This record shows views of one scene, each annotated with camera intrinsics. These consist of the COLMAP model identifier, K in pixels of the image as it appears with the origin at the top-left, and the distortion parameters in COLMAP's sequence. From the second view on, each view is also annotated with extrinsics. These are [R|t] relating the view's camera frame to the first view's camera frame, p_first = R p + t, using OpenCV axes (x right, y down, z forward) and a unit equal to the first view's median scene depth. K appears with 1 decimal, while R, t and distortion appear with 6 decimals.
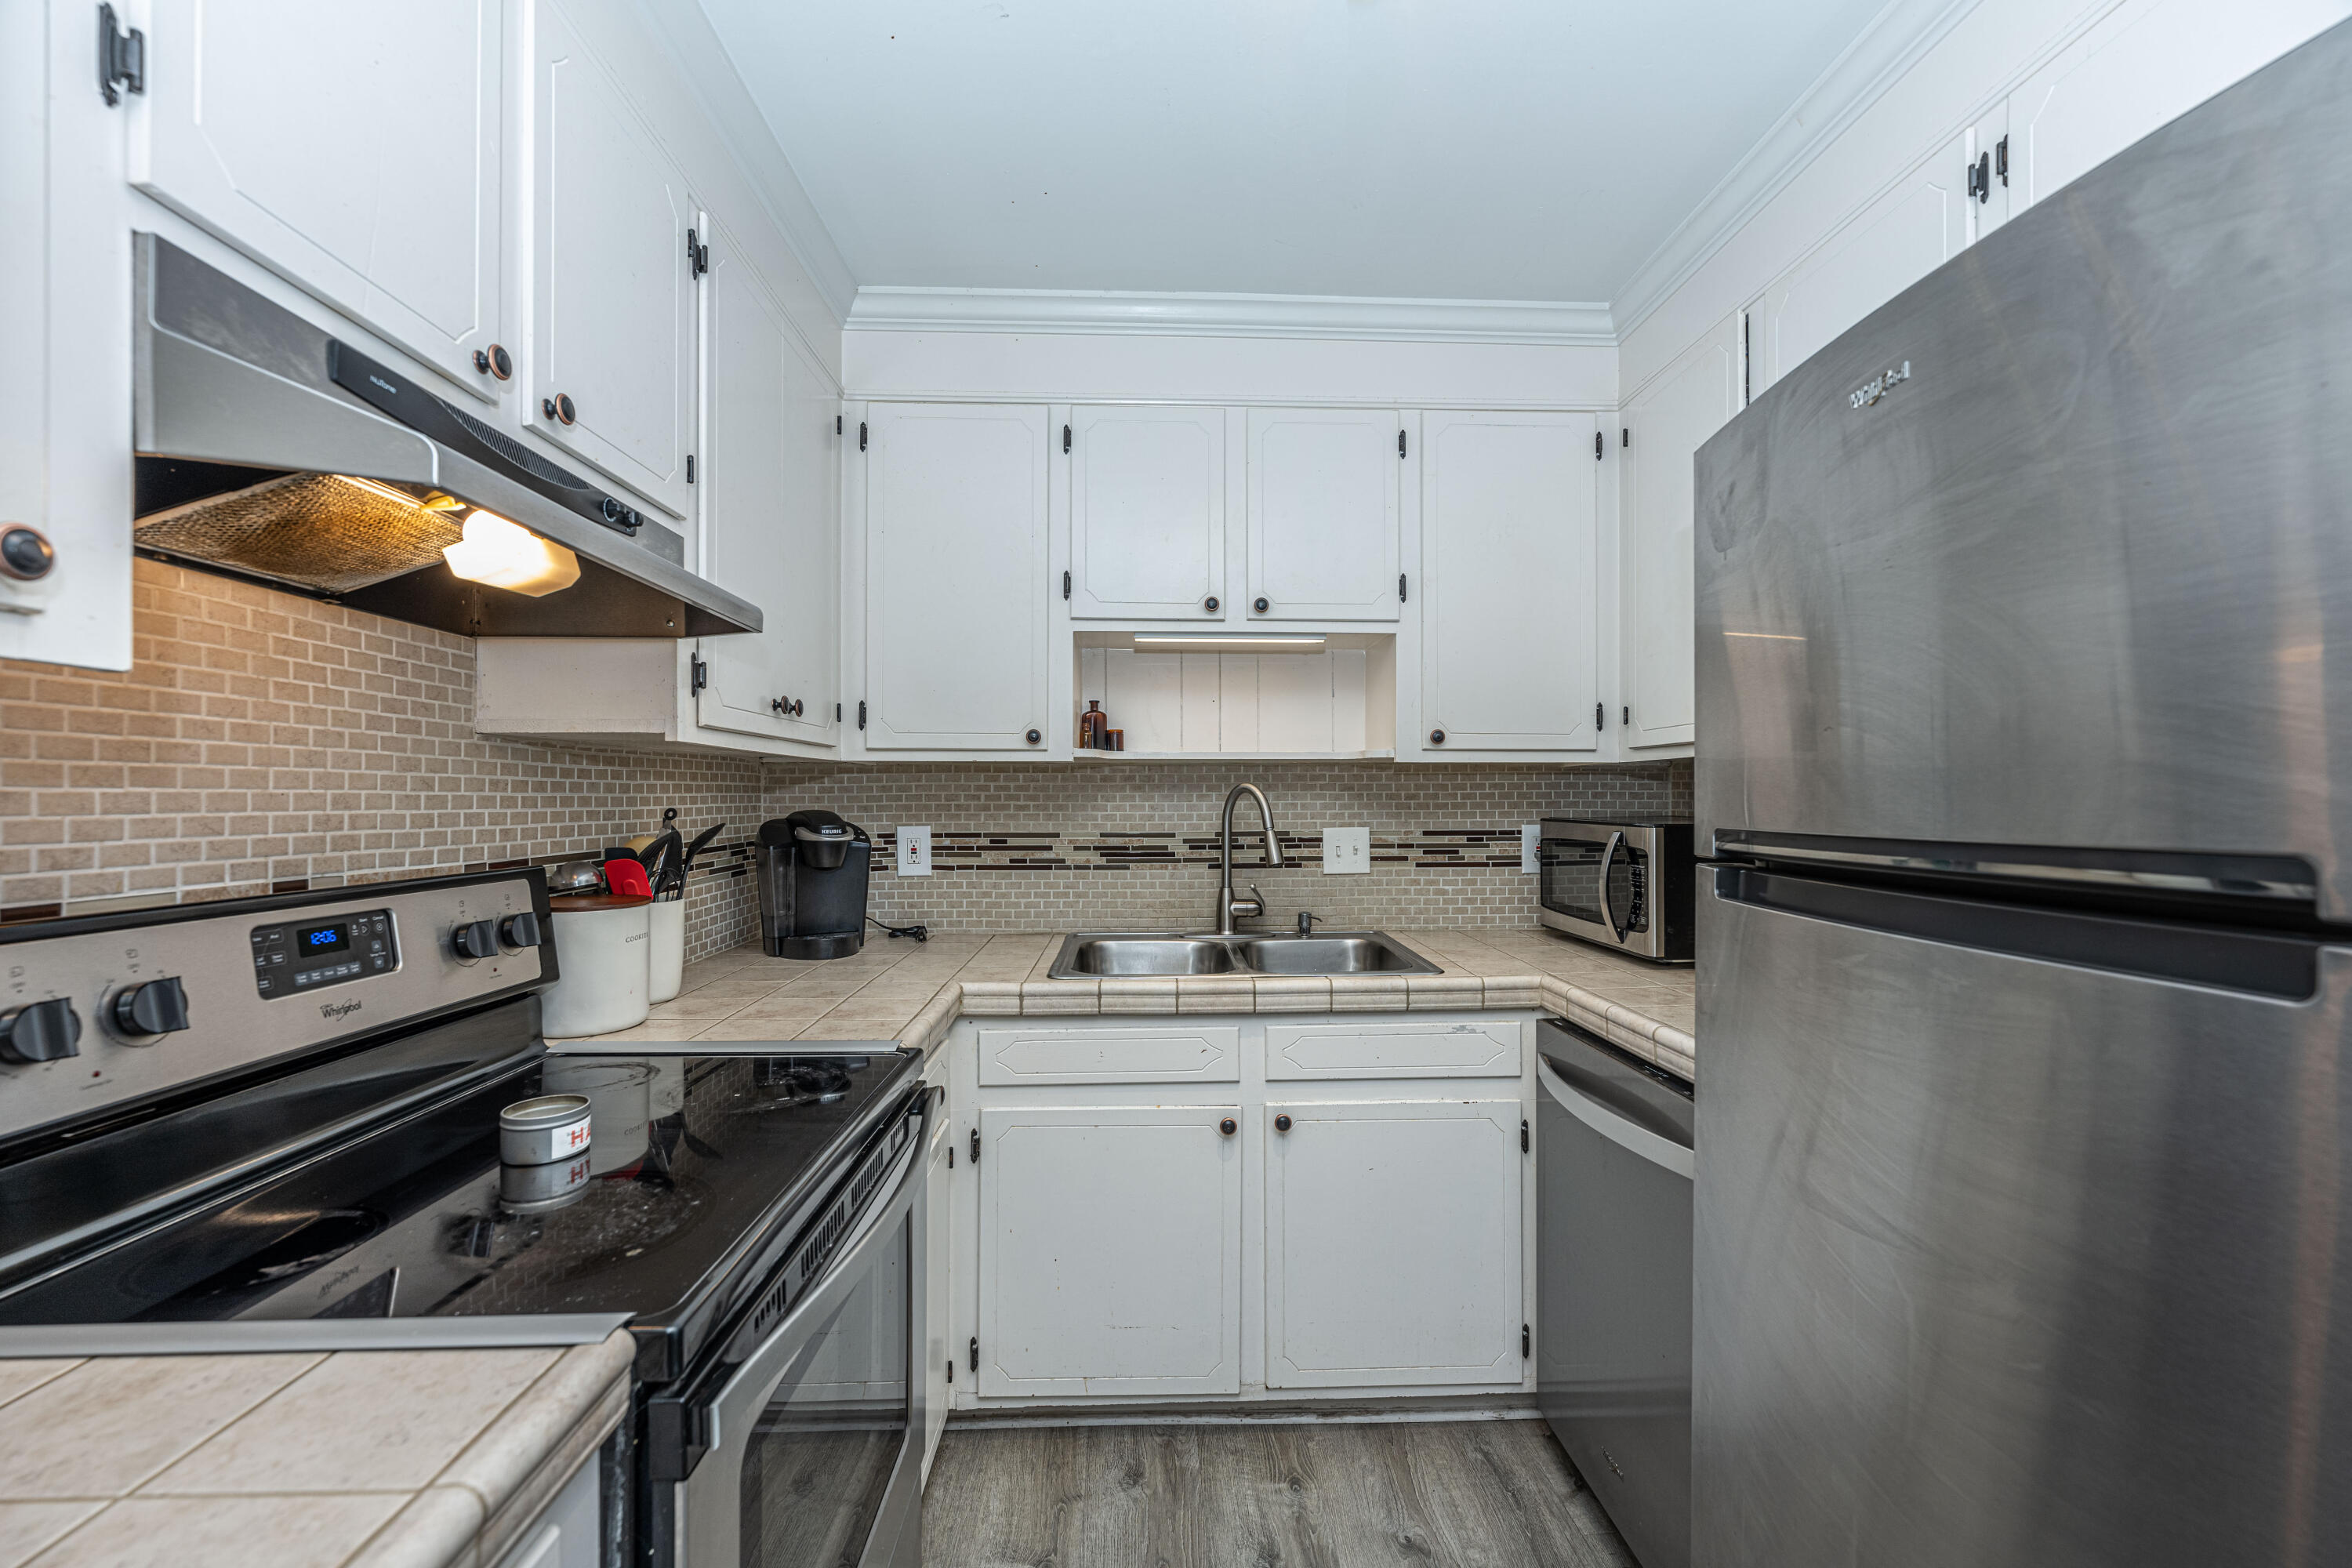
lens RADIAL K [[949.4, 0, 1158.6], [0, 949.4, 788.7], [0, 0, 1]] dist [-0.002411, -0.000010]
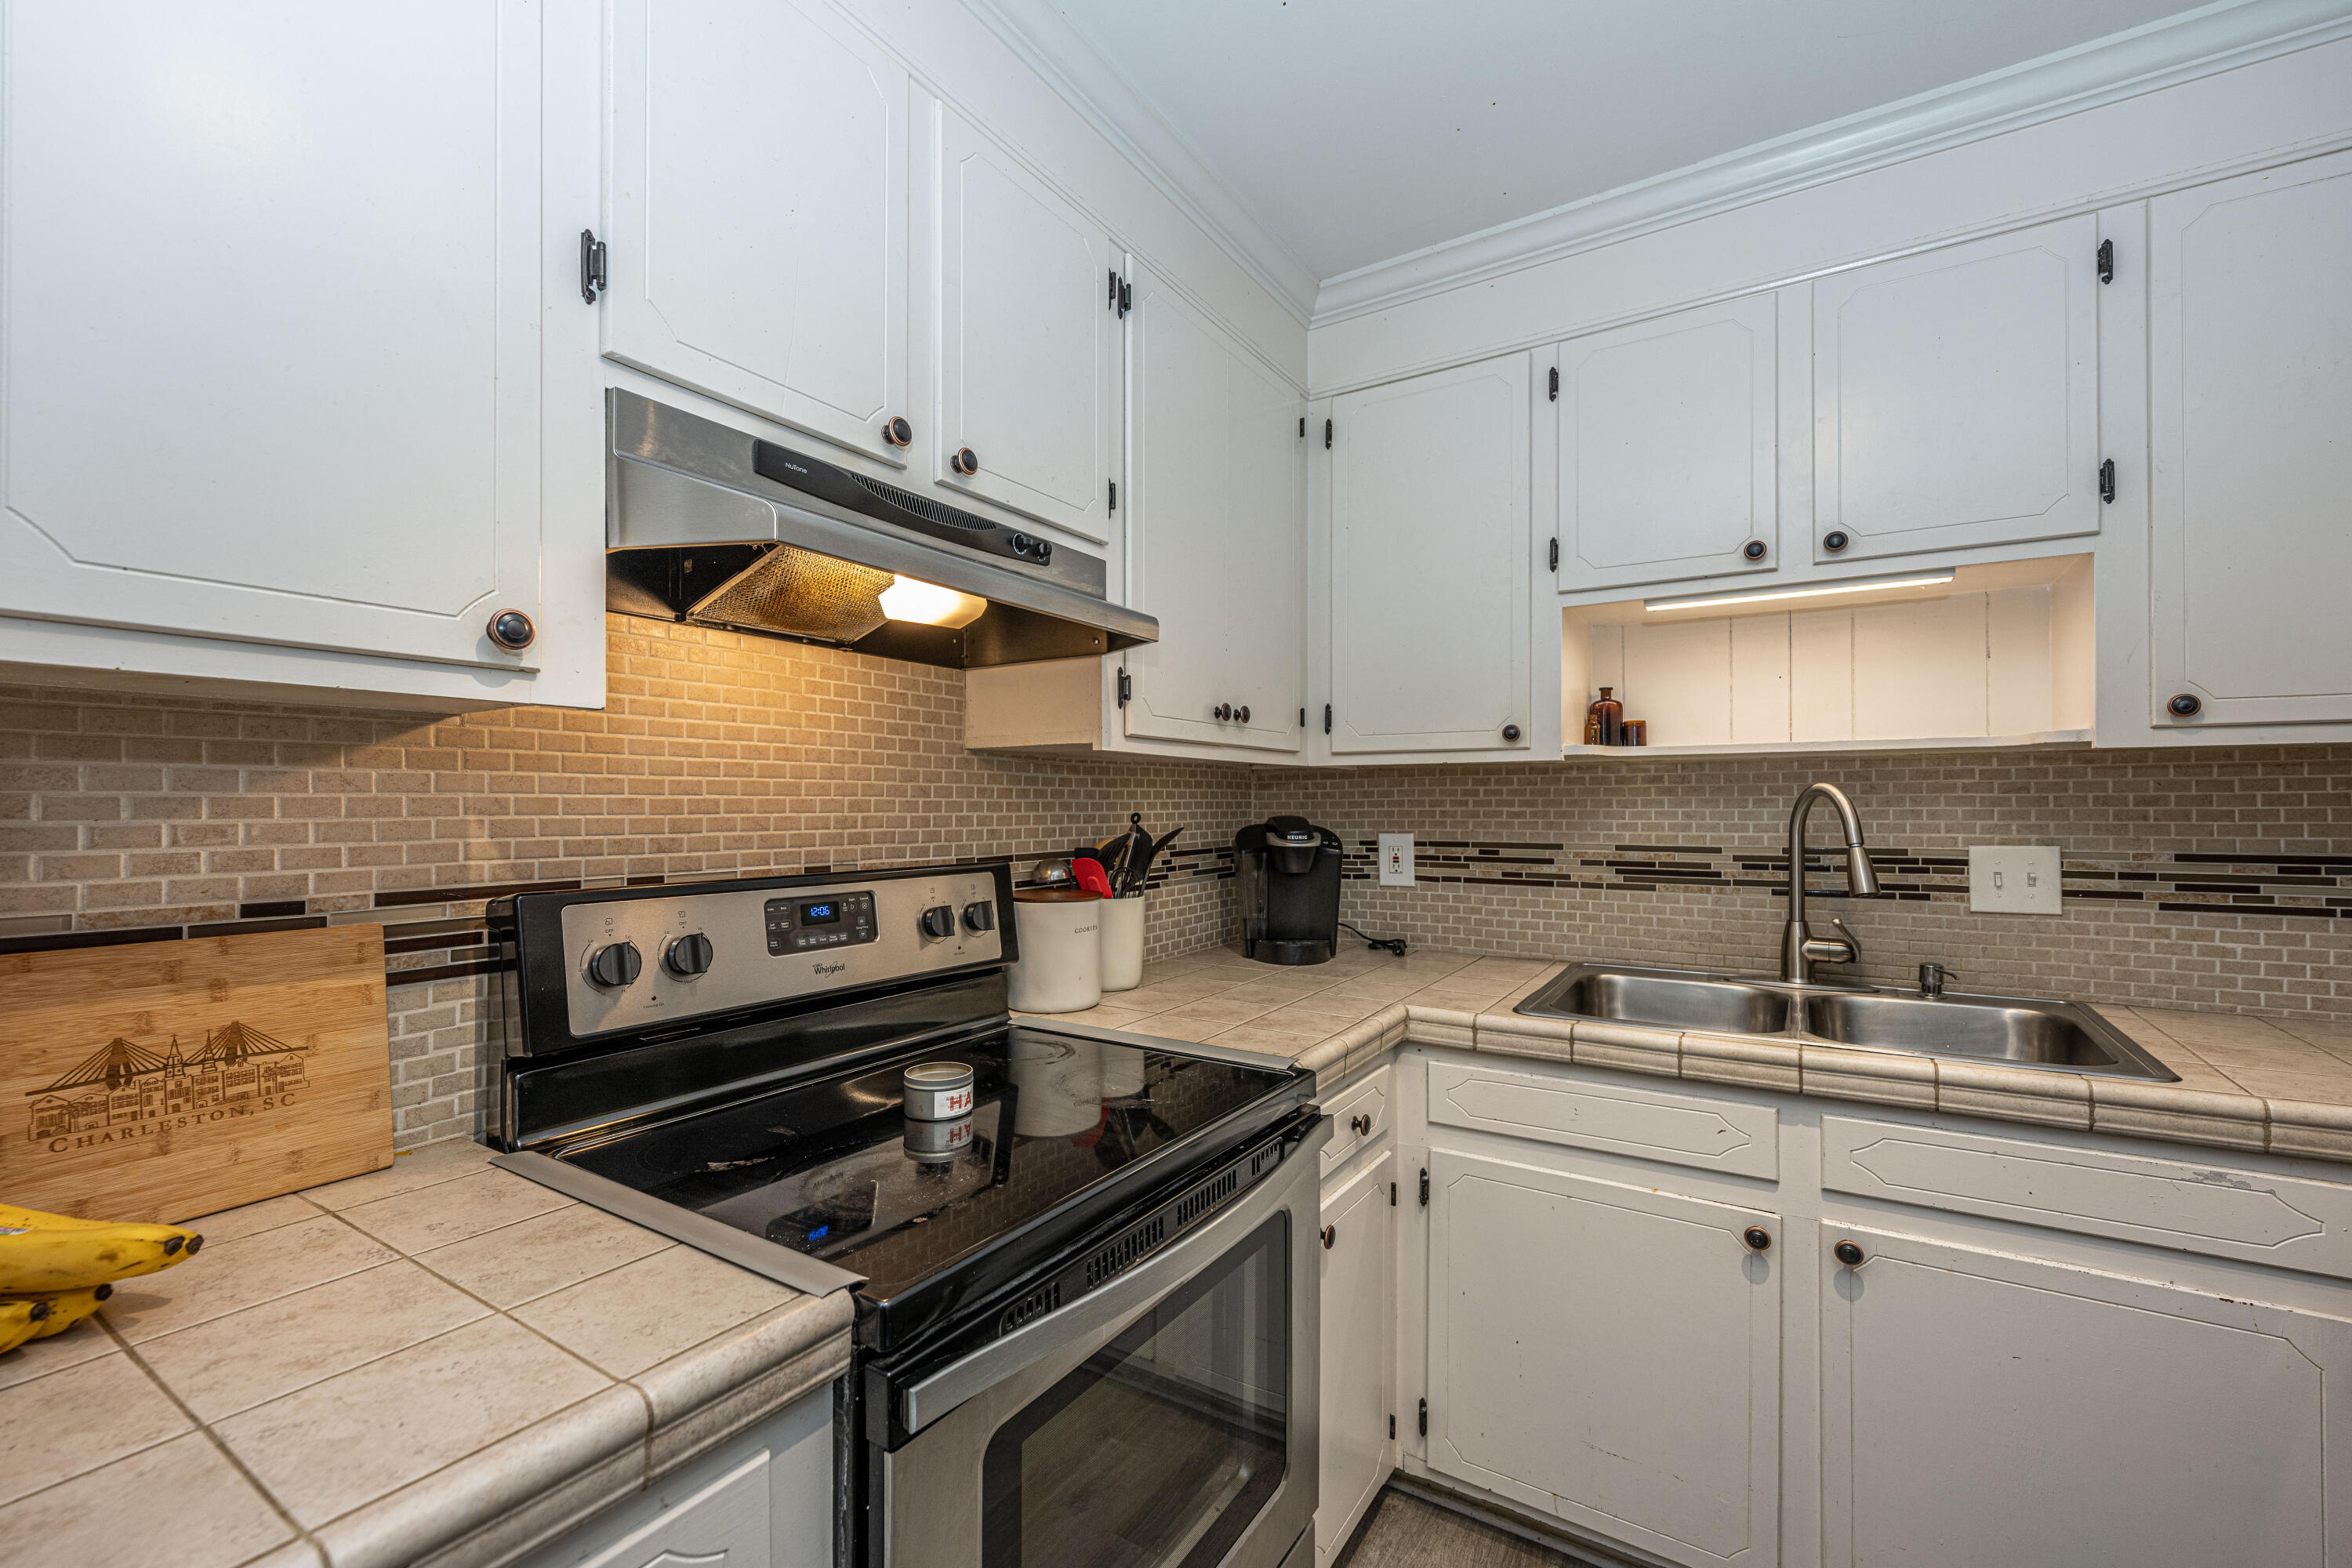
lens RADIAL K [[949.4, 0, 1178.2], [0, 949.4, 796.6], [0, 0, 1]] dist [-0.002411, -0.000010]
pose [[0.816968, -0.006362, -0.576648, 0.139439], [0.006220, 0.999978, -0.002221, 0.004182], [0.576650, -0.001772, 0.816990, 0.125693]]
